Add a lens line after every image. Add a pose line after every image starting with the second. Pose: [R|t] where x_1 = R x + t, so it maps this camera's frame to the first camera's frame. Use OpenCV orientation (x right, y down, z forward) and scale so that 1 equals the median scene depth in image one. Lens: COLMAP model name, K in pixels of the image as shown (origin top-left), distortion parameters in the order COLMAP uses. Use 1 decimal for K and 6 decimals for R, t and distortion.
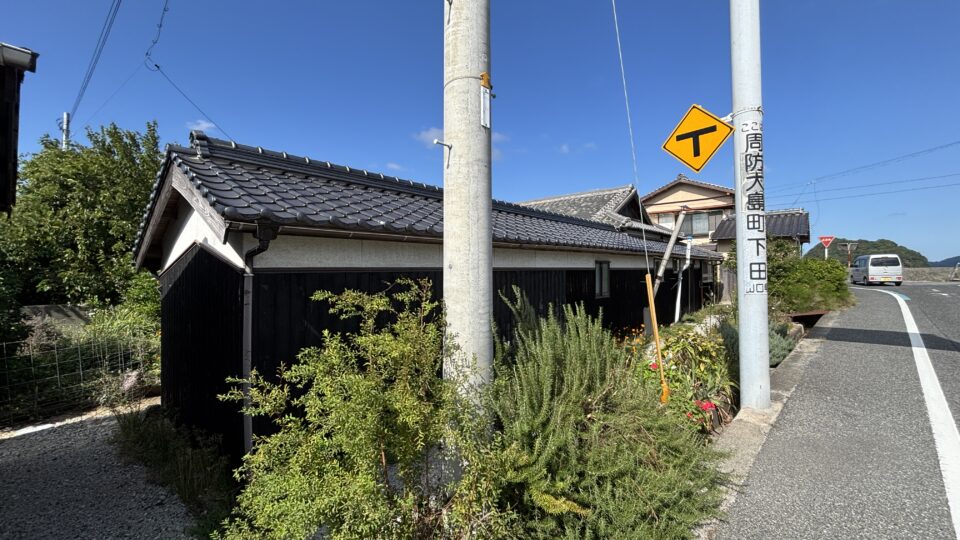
lens RADIAL K [[391.9, 0, 478.1], [0, 391.9, 268.6], [0, 0, 1]] dist [0.000223, -0.000070]
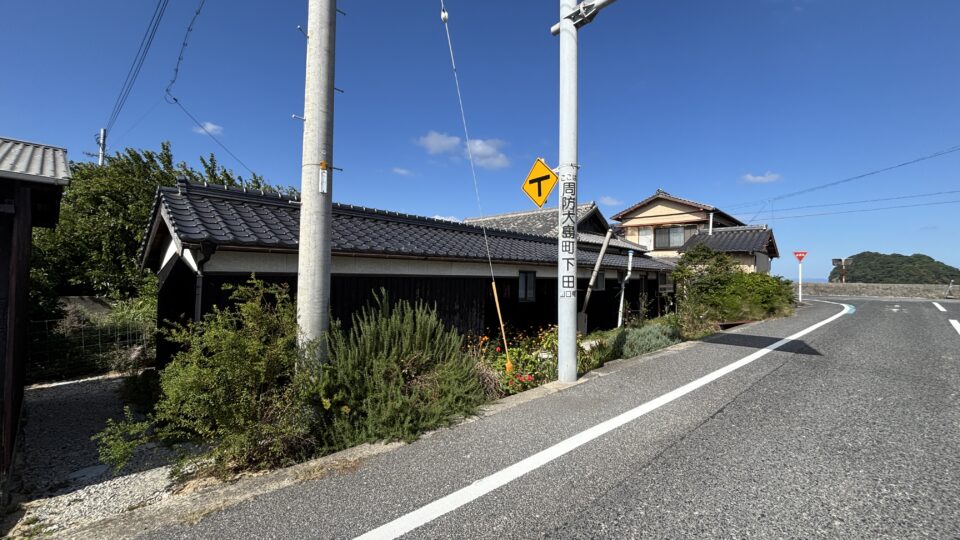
lens RADIAL K [[389.0, 0, 476.1], [0, 389.0, 268.4], [0, 0, 1]] dist [0.002994, 0.000122]
pose [[0.998736, 0.023097, -0.044647, 0.367799], [-0.023753, 0.999617, -0.014209, -0.011021], [0.044301, 0.015252, 0.998902, -0.316833]]
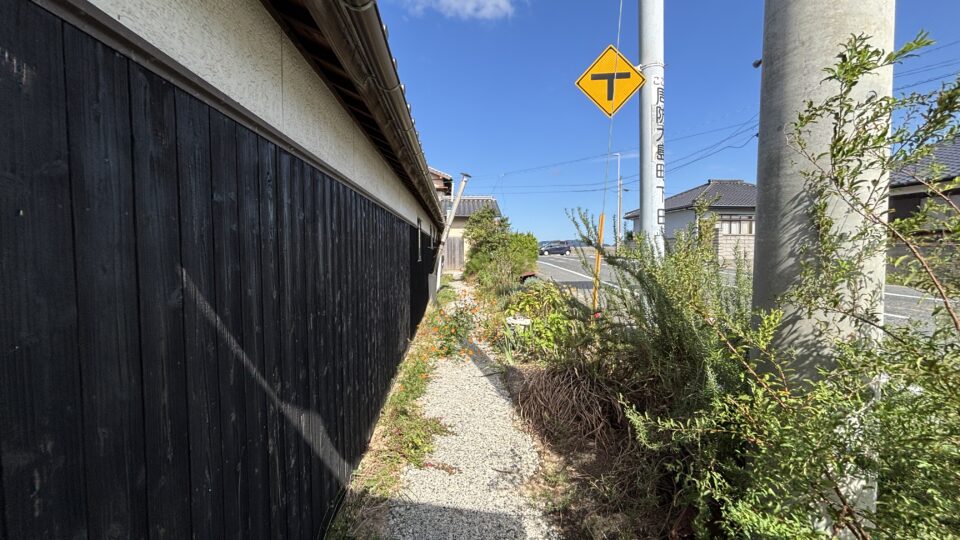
lens RADIAL K [[389.0, 0, 476.1], [0, 389.0, 268.4], [0, 0, 1]] dist [0.002994, 0.000122]
pose [[0.716282, -0.025697, 0.697338, -0.345013], [-0.011248, 0.998767, 0.048358, 0.085117], [-0.697721, -0.042481, 0.715109, 0.469931]]
